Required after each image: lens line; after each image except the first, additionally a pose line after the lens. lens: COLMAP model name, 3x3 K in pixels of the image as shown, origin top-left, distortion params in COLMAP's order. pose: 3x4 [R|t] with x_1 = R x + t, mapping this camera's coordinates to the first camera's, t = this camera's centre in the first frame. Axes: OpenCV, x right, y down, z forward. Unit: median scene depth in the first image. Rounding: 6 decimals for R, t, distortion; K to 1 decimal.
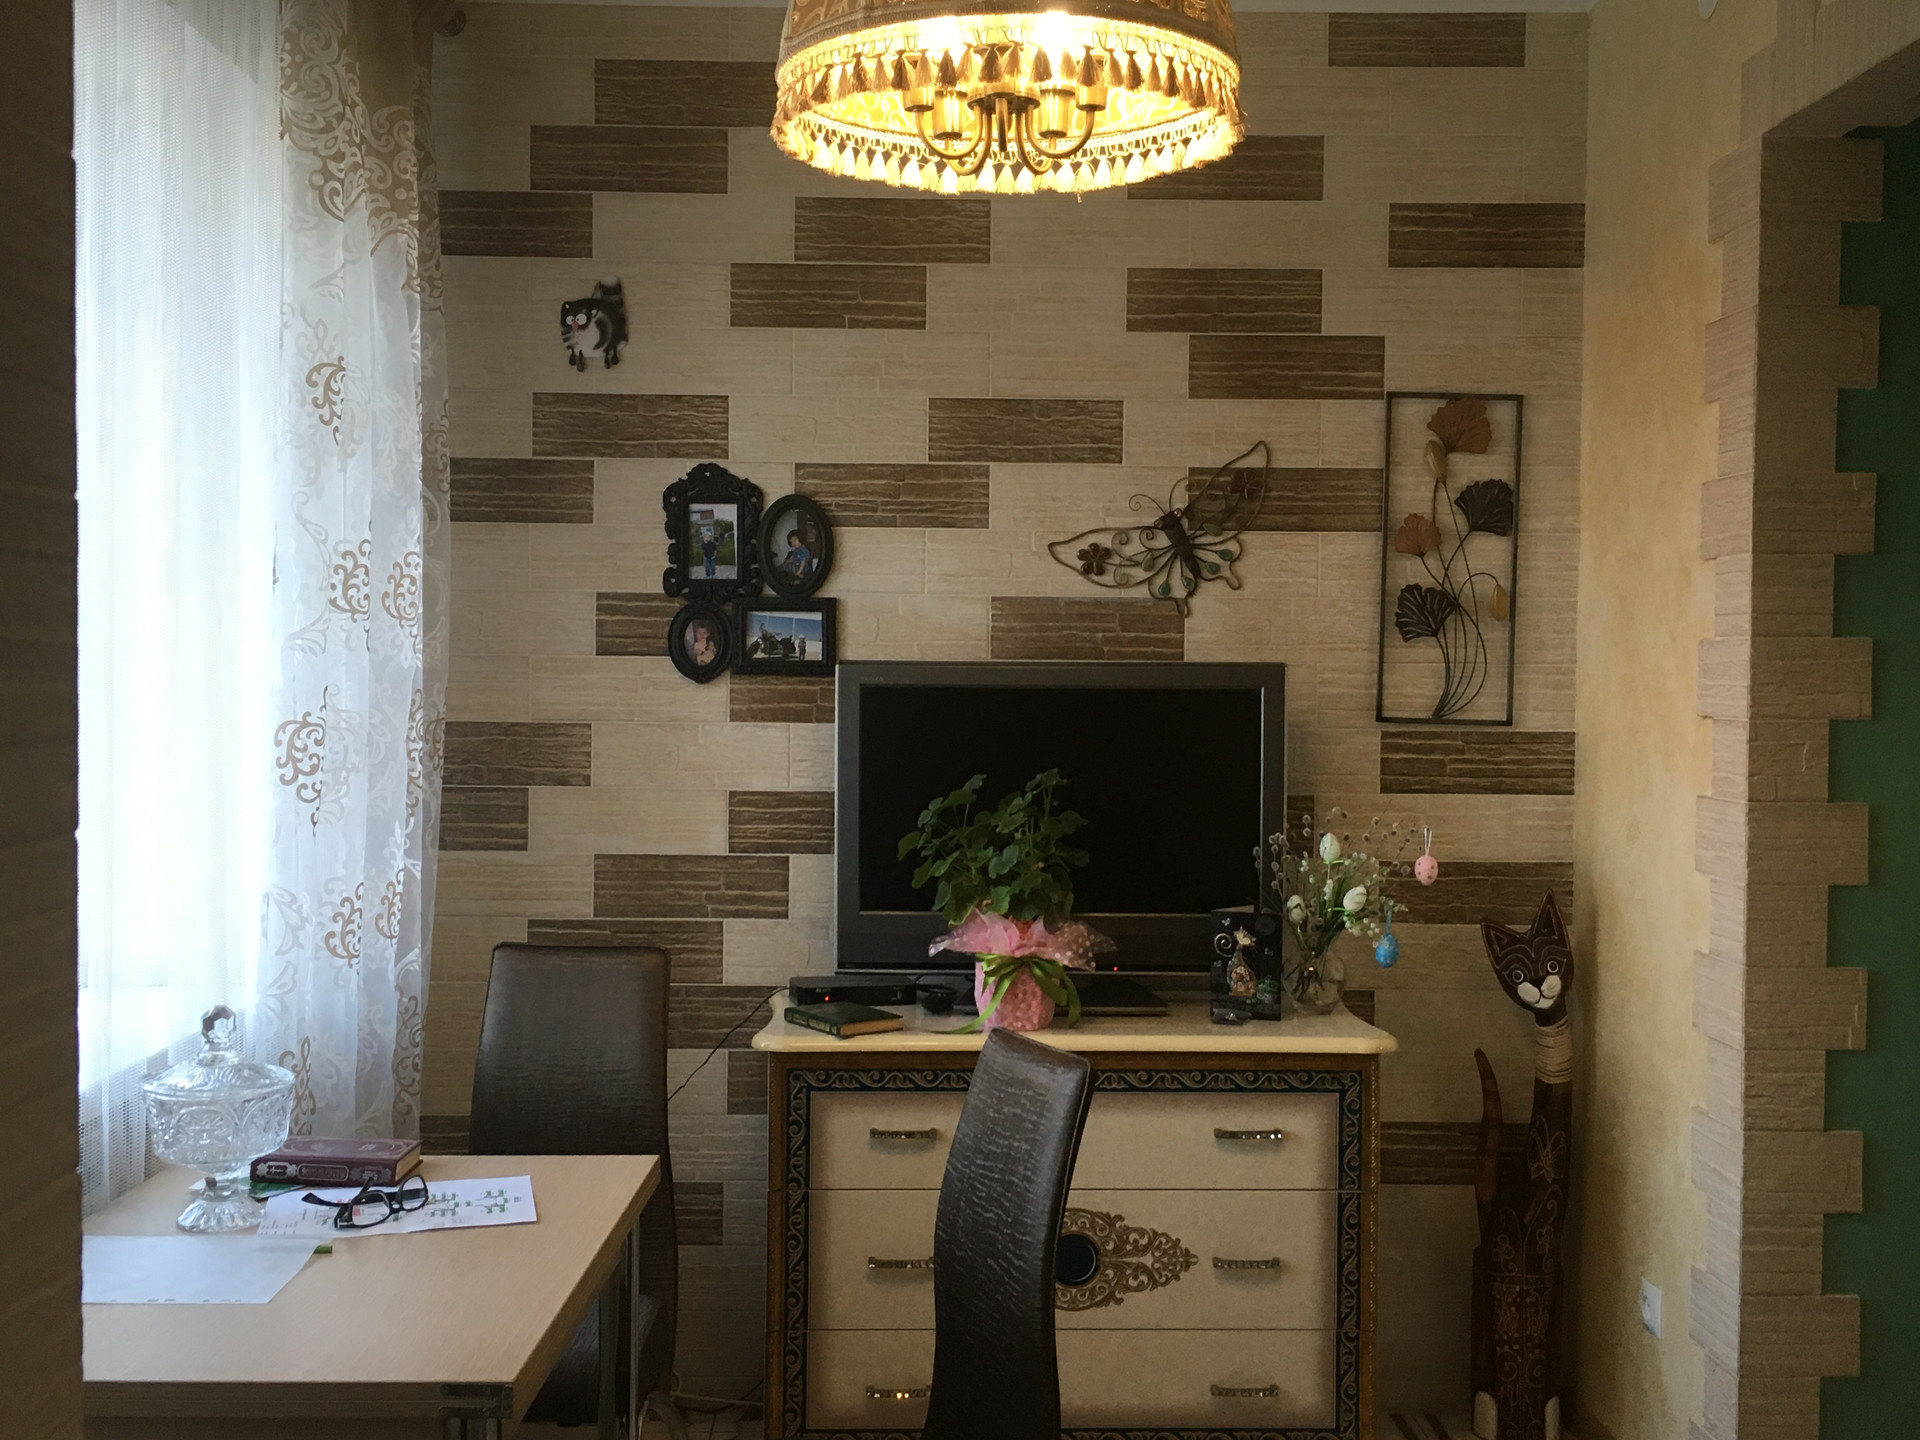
lens RADIAL K [[1999.8, 0, 966.2], [0, 1999.8, 706.9], [0, 0, 1]] dist [0.062198, -0.102291]
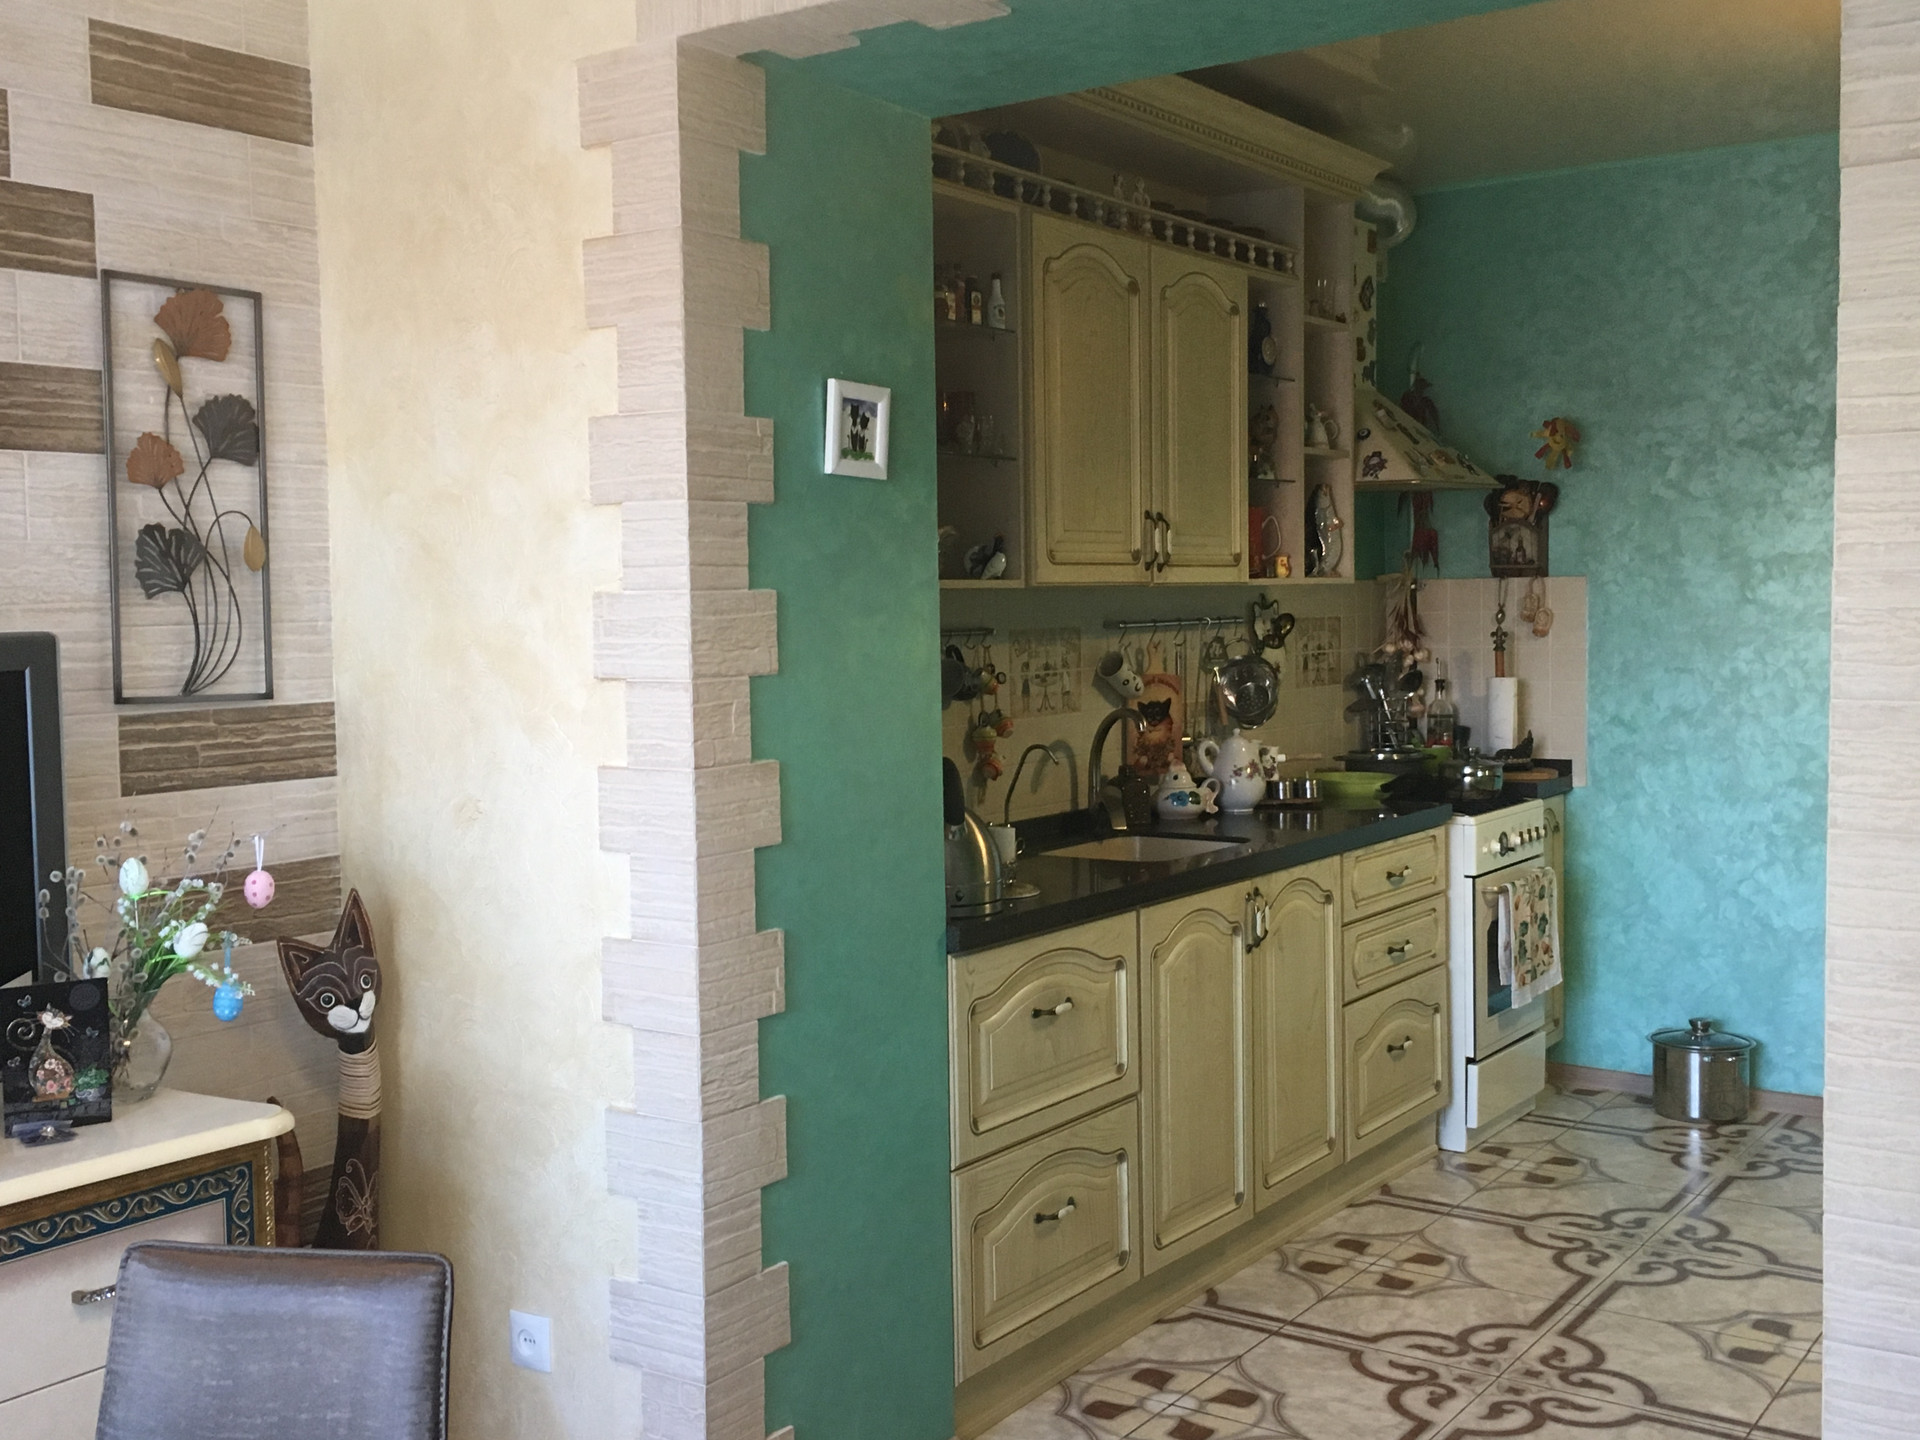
lens RADIAL K [[1999.8, 0, 966.2], [0, 1999.8, 706.9], [0, 0, 1]] dist [0.062198, -0.102291]
pose [[0.591105, -0.063245, 0.804111, -0.221322], [0.035778, 0.997996, 0.052193, -0.020032], [-0.805801, -0.002082, 0.592183, 0.285369]]
